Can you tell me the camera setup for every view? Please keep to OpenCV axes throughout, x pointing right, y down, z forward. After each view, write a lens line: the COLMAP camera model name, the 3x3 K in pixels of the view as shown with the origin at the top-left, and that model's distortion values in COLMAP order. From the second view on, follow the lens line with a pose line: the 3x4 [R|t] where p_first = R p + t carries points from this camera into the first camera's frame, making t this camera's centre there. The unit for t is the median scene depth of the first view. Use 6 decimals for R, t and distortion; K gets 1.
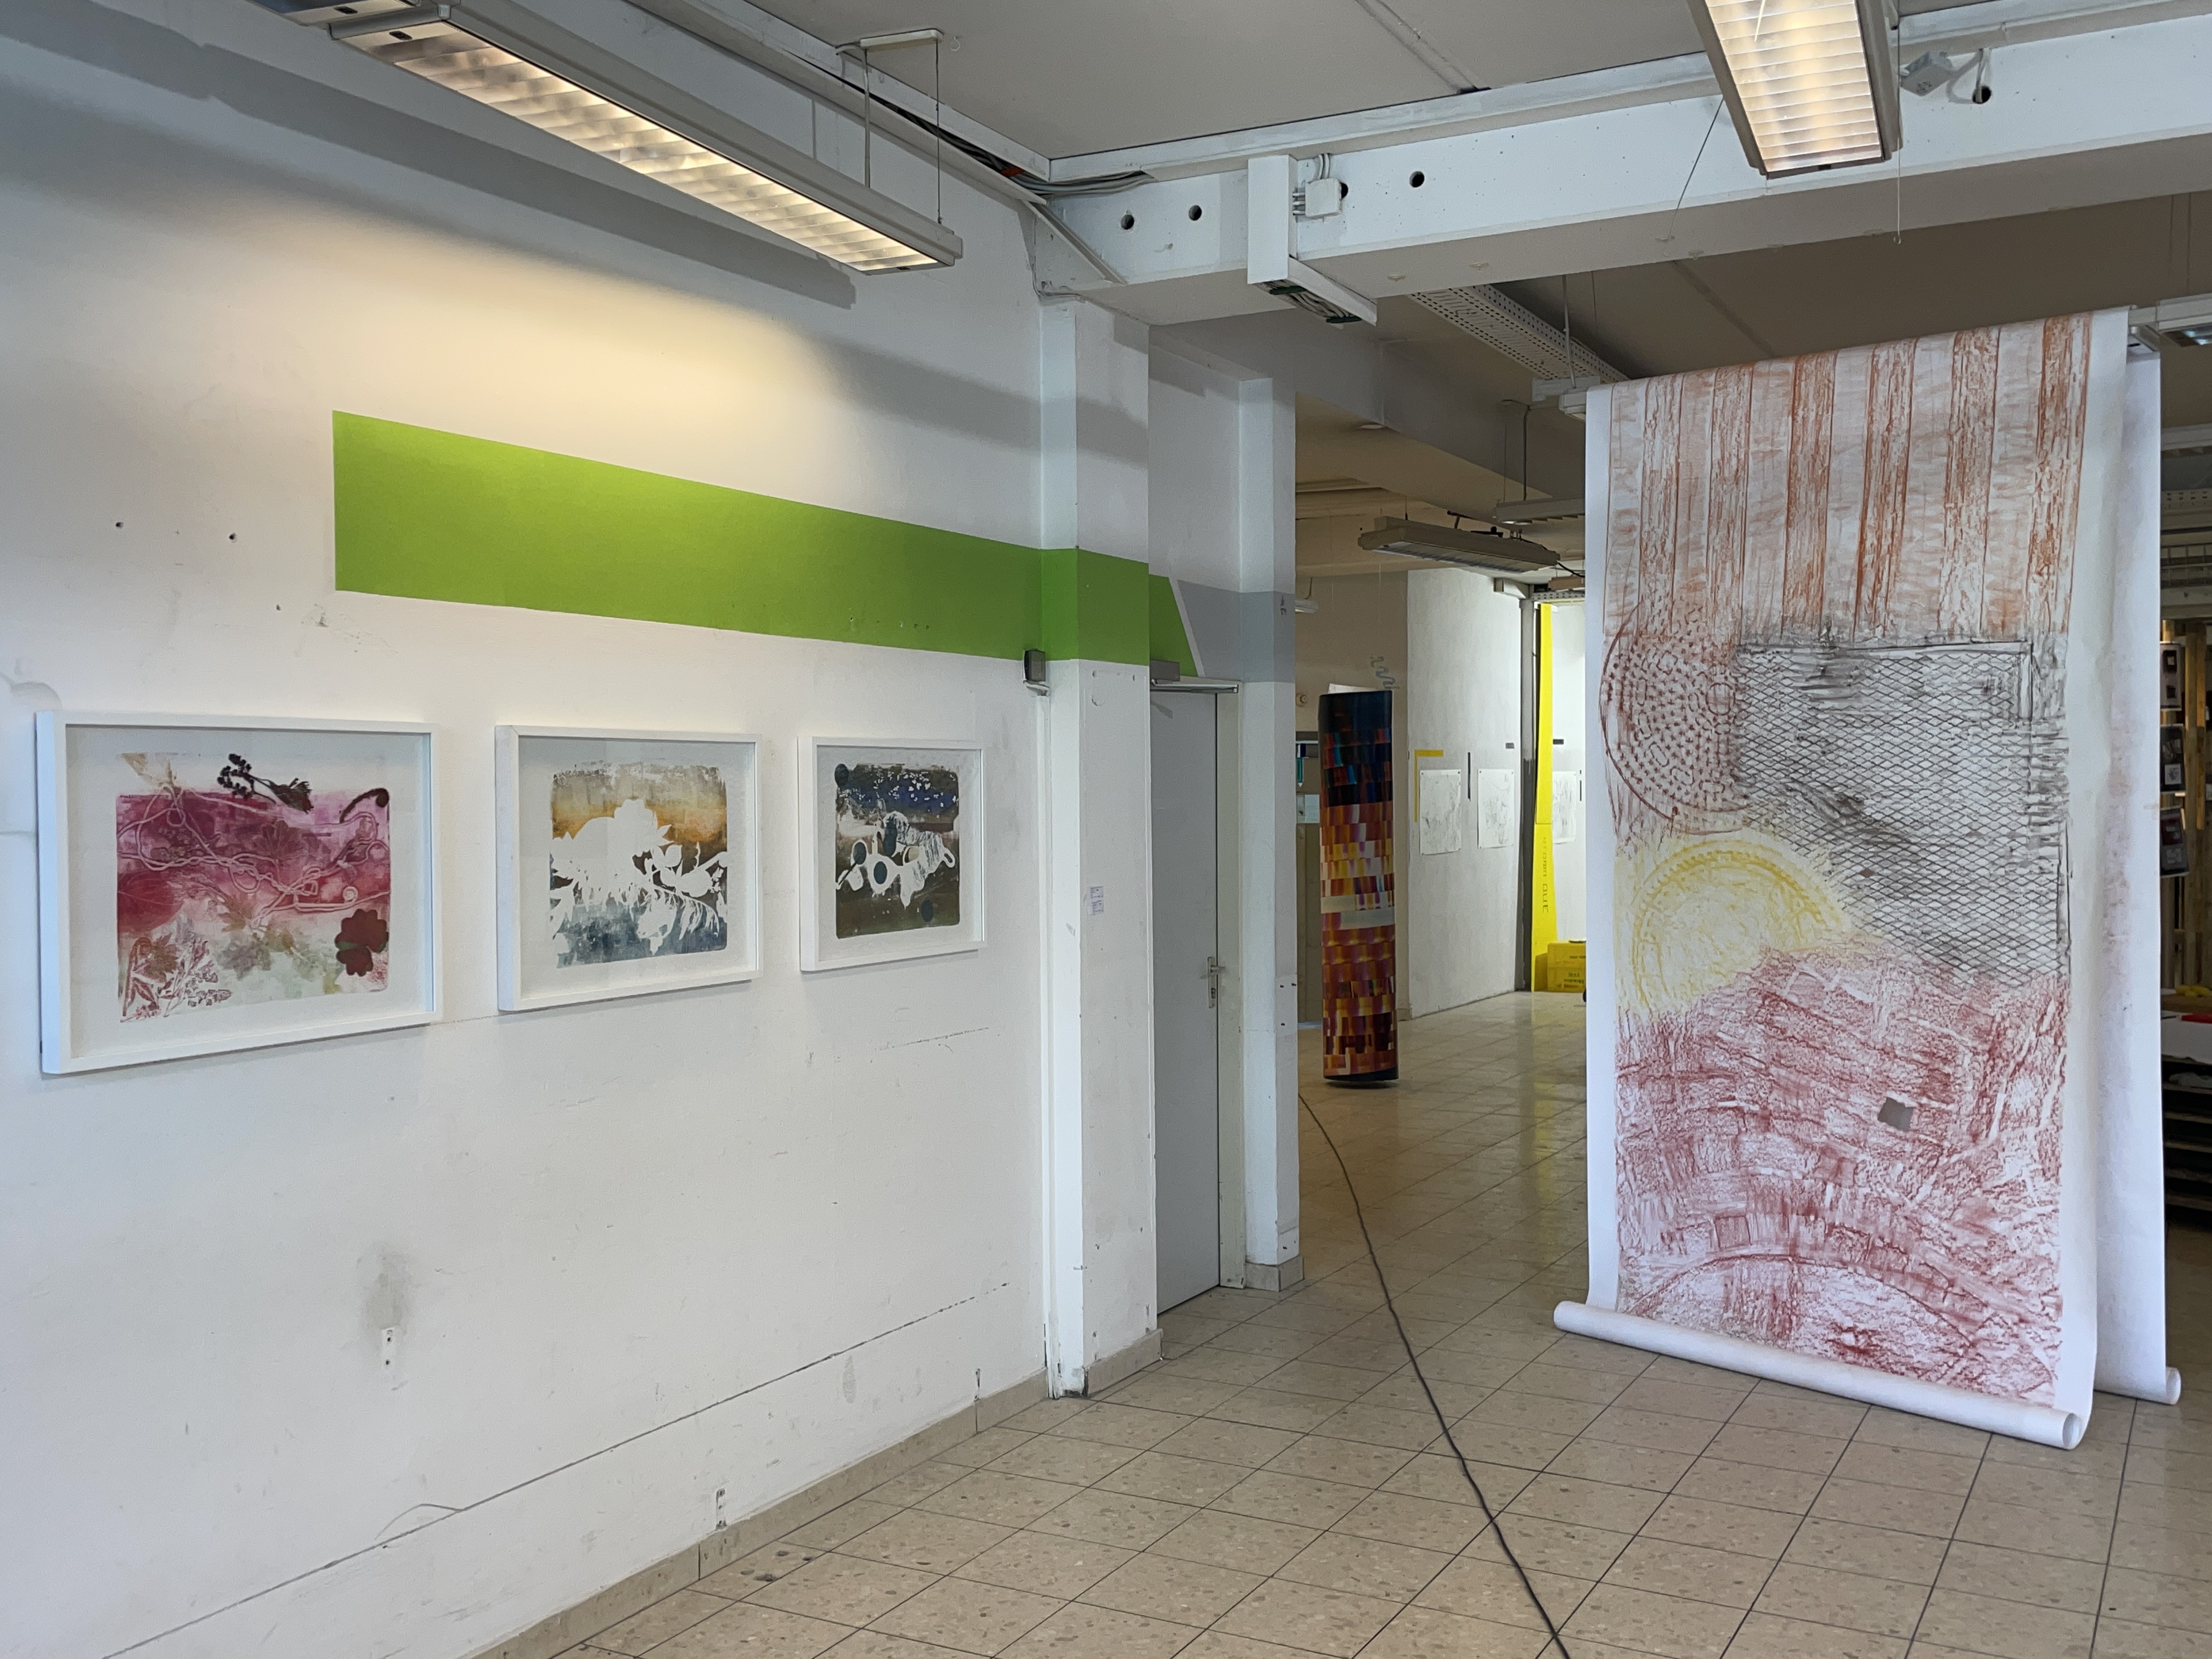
lens RADIAL K [[2084.4, 0, 1108.2], [0, 2084.4, 822.8], [0, 0, 1]] dist [0.044311, 0.000000]
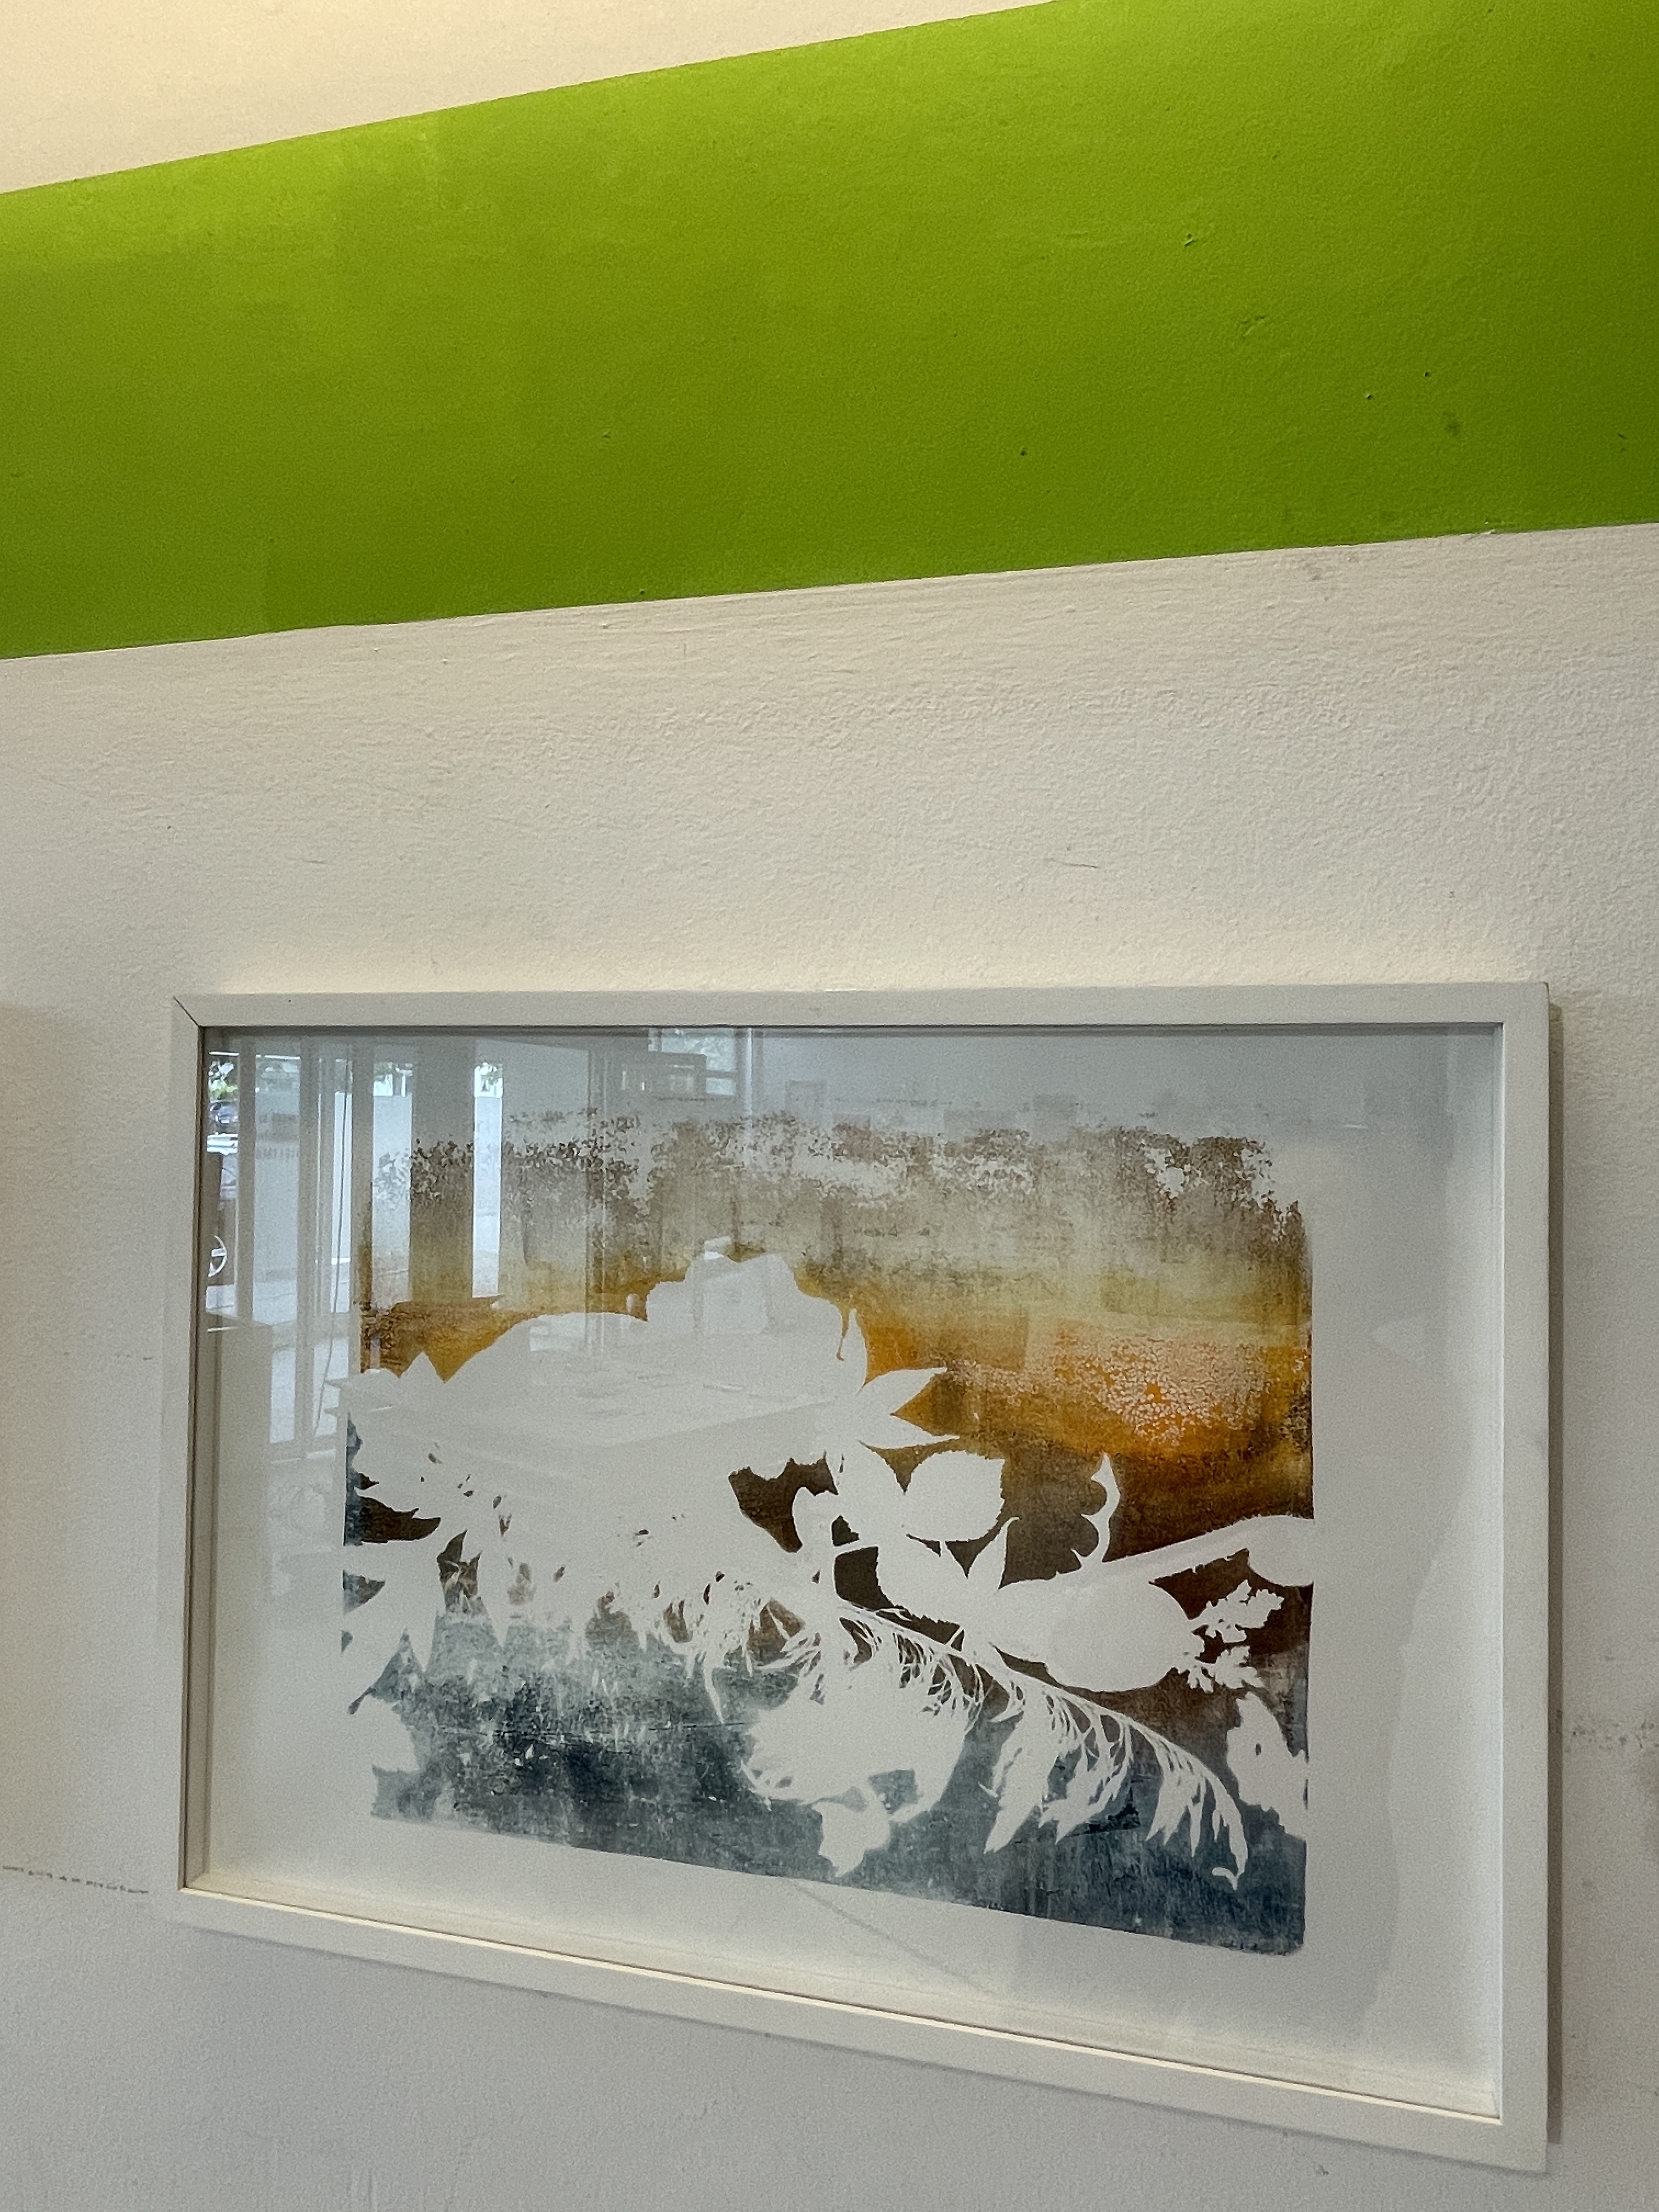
lens RADIAL K [[1456.9, 0, 819.2], [0, 1456.9, 1094.8], [0, 0, 1]] dist [-0.003822, -0.000126]
pose [[0.237489, -0.019189, -0.971201, -0.046119], [-0.031635, 0.999122, -0.027476, -0.026644], [0.970875, 0.037249, 0.236674, 0.961305]]
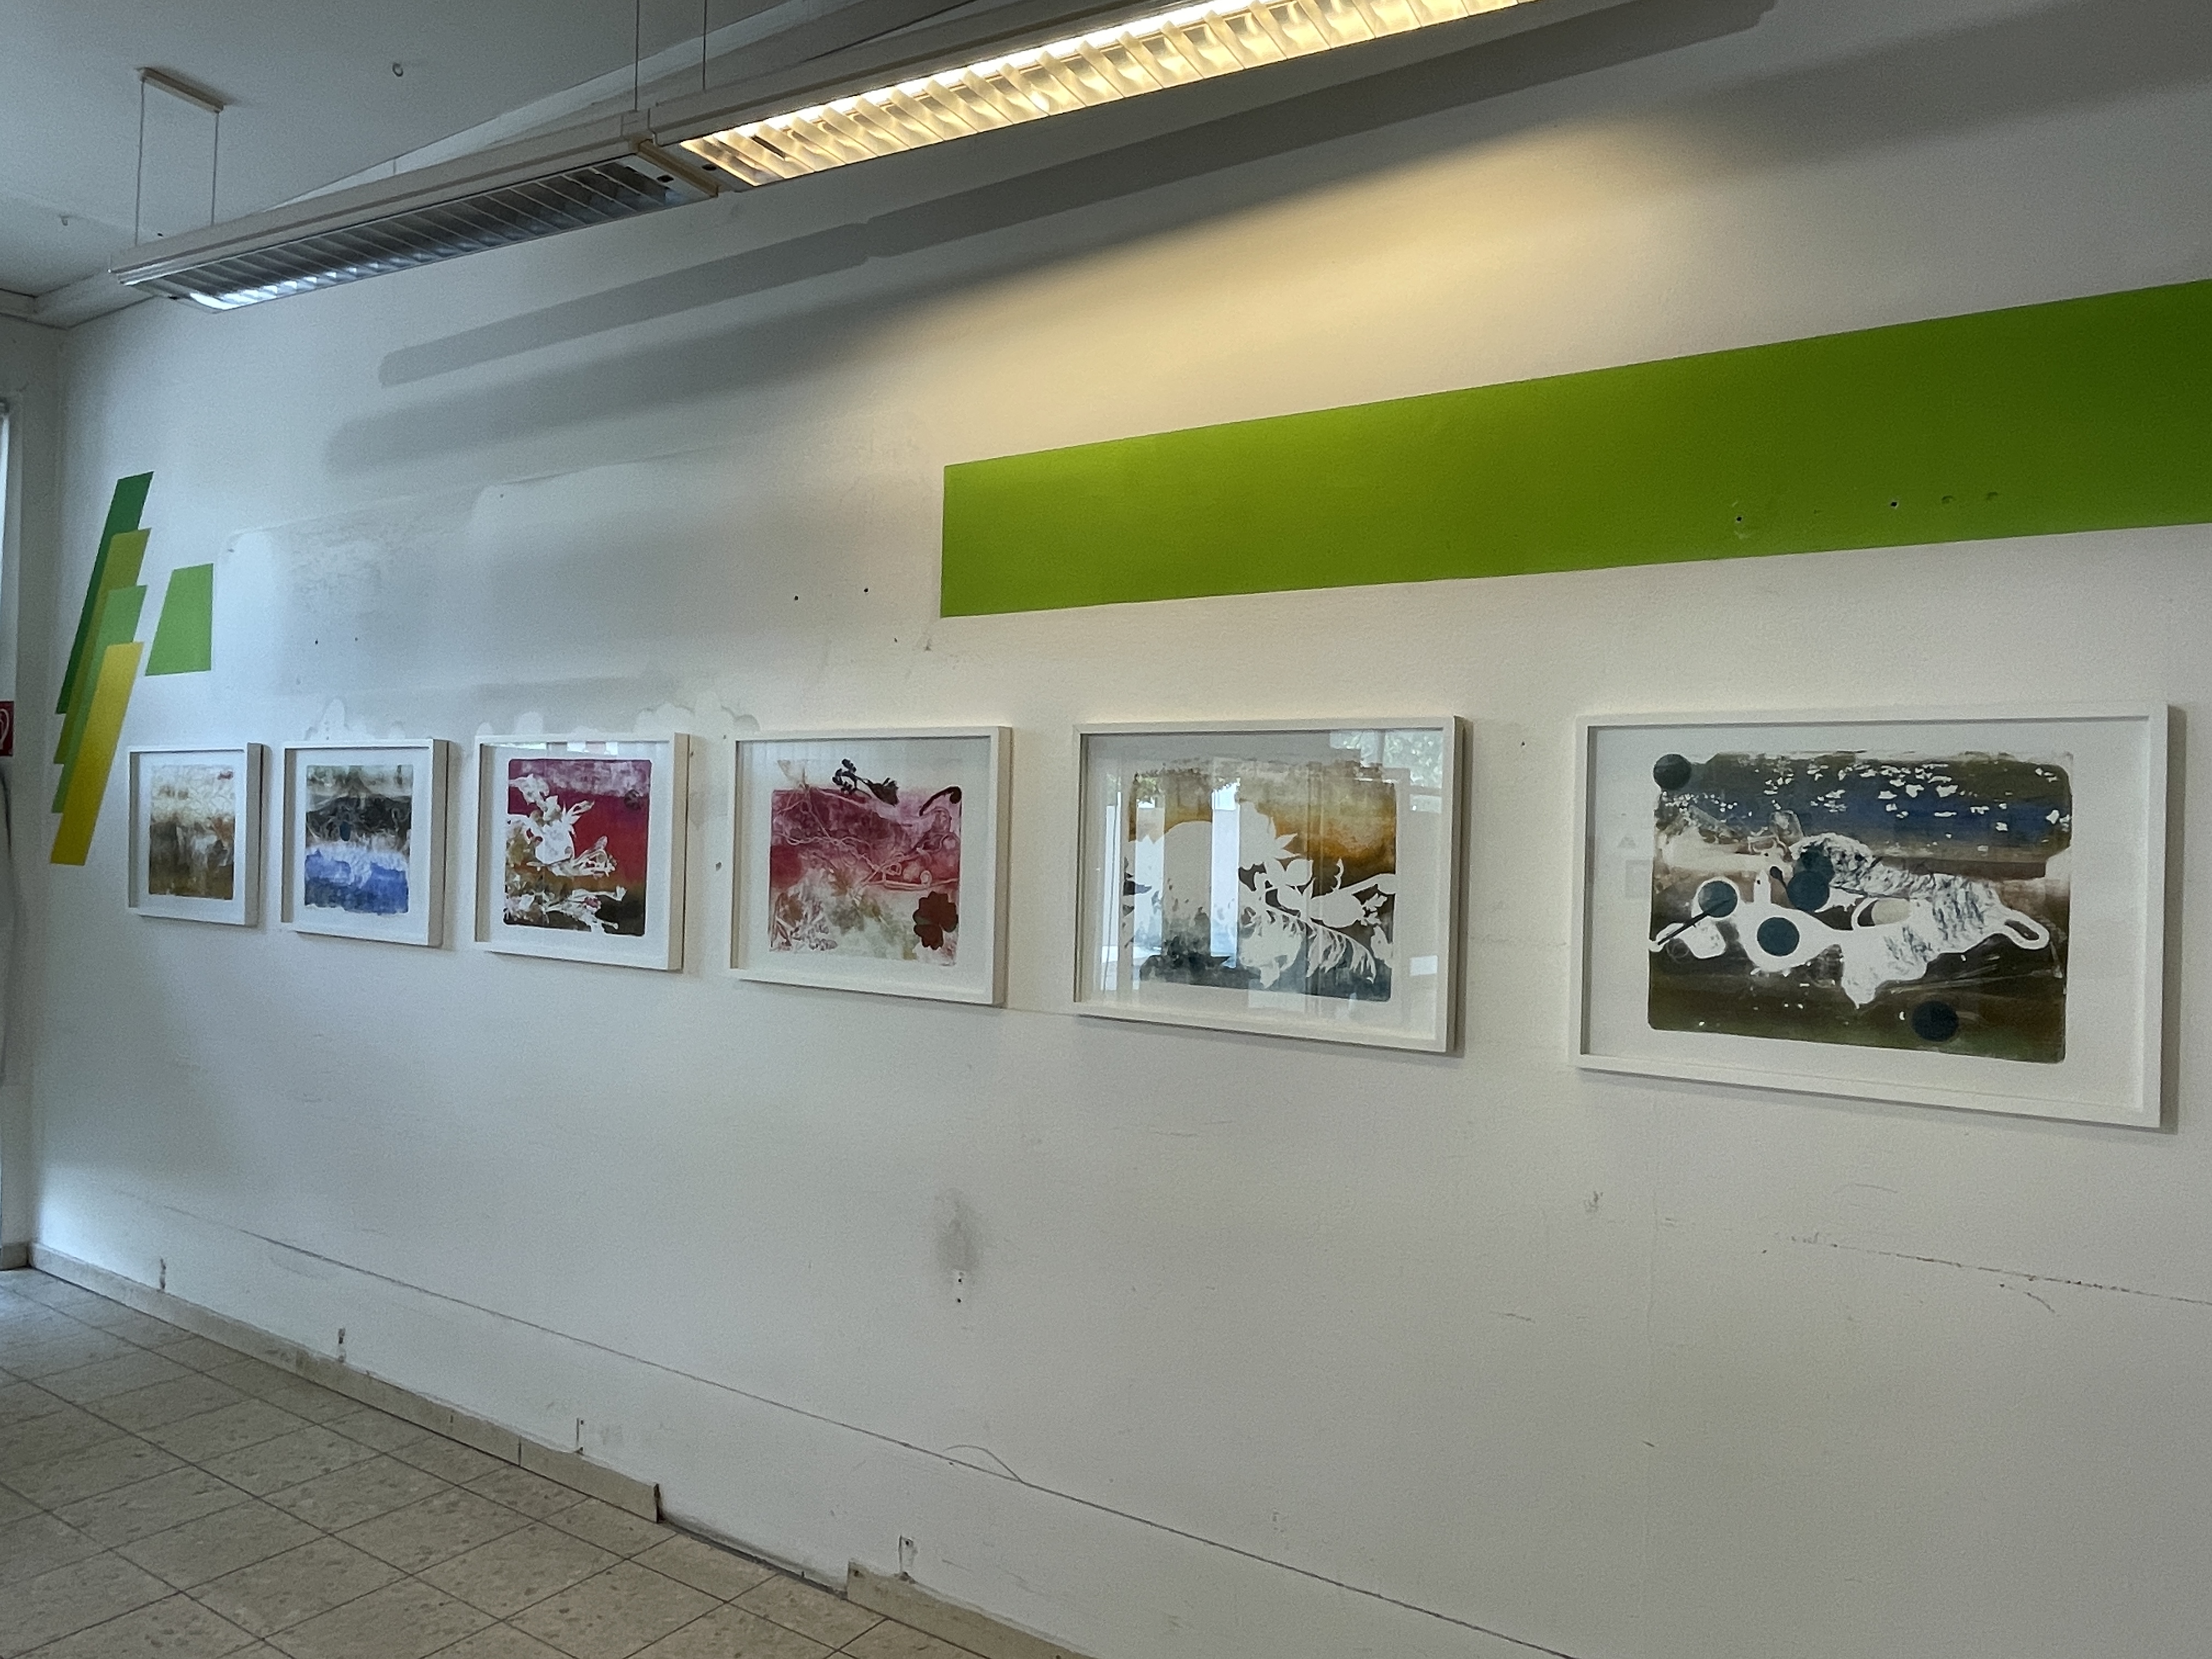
lens RADIAL K [[1456.9, 0, 1108.7], [0, 1456.9, 836.0], [0, 0, 1]] dist [-0.003822, -0.000126]
pose [[-0.078806, -0.000584, -0.996890, 0.370647], [-0.045651, 0.998953, 0.003024, 0.003381], [0.995844, 0.045747, -0.078751, 0.989685]]
